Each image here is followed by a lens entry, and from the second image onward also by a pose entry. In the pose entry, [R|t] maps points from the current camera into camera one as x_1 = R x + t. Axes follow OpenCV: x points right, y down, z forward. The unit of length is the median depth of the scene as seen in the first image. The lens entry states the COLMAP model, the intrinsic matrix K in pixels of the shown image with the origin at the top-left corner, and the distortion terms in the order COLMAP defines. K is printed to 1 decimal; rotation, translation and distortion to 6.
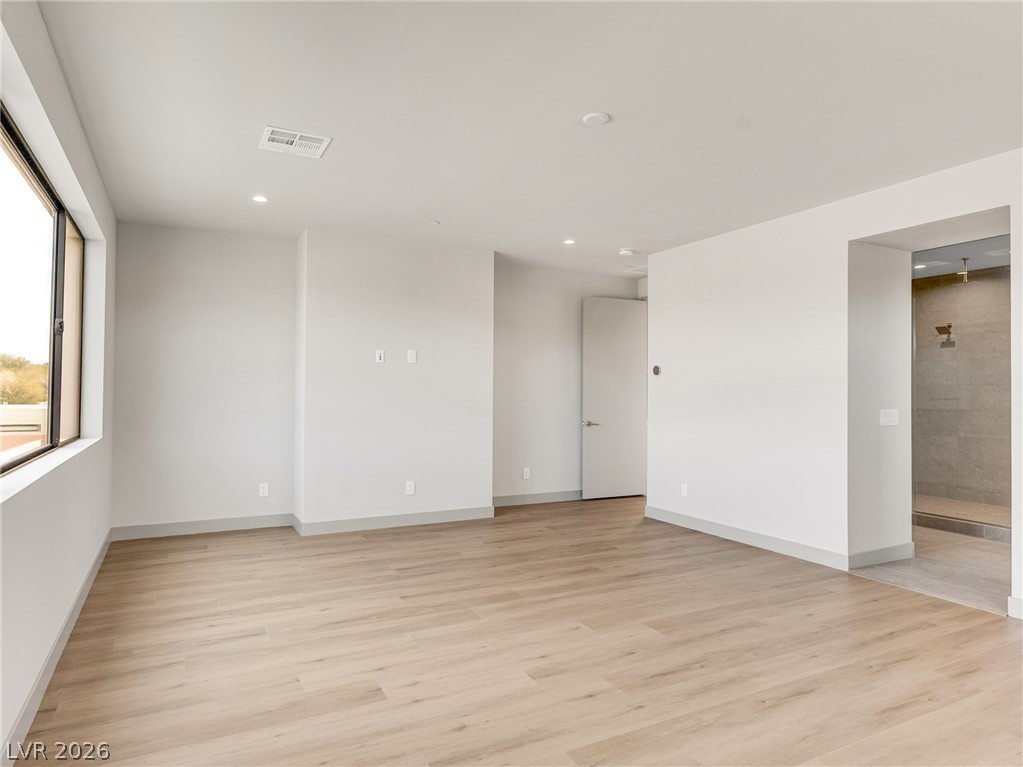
lens RADIAL K [[559.8, 0, 514.3], [0, 559.8, 382.5], [0, 0, 1]] dist [0.000557, 0.002566]
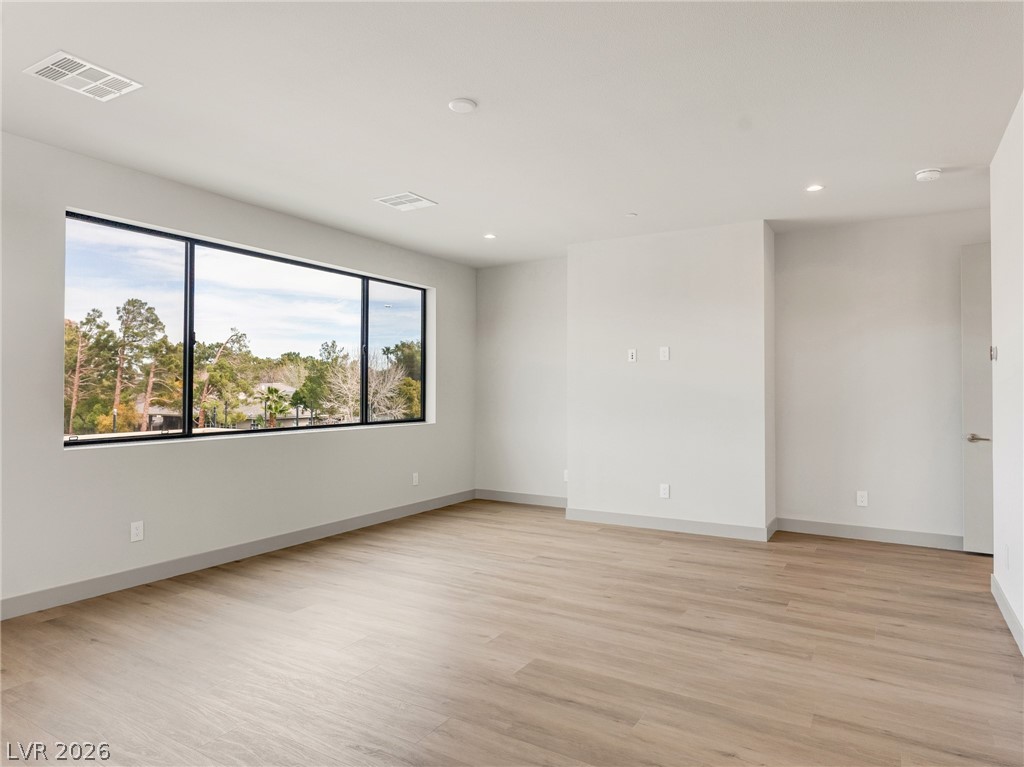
lens RADIAL K [[563.5, 0, 512.0], [0, 563.5, 383.5], [0, 0, 1]] dist [-0.000321, 0.000137]
pose [[0.595022, -0.012597, -0.803611, 0.642784], [0.017581, 0.999842, -0.002656, 0.003966], [0.803517, -0.012548, 0.595149, 0.321223]]
